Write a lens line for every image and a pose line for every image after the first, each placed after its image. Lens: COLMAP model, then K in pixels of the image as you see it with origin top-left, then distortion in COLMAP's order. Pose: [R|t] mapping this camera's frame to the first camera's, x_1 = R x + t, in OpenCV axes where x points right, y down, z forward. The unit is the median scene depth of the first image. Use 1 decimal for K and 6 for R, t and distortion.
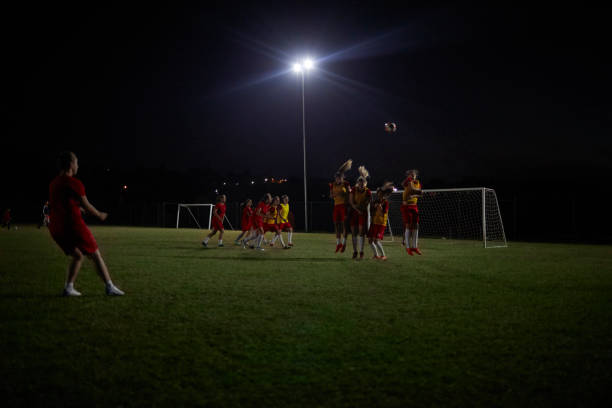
lens RADIAL K [[851.7, 0, 308.8], [0, 851.7, 202.2], [0, 0, 1]] dist [-0.037027, 0.000000]
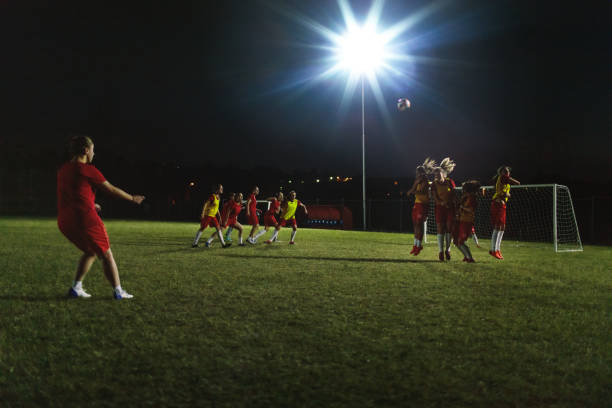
lens RADIAL K [[786.9, 0, 313.4], [0, 786.9, 178.8], [0, 0, 1]] dist [0.078446, 0.000000]
pose [[0.994806, 0.011287, -0.101160, 0.044352], [-0.014392, 0.999446, -0.030013, 0.007291], [0.100765, 0.031313, 0.994417, 0.172257]]
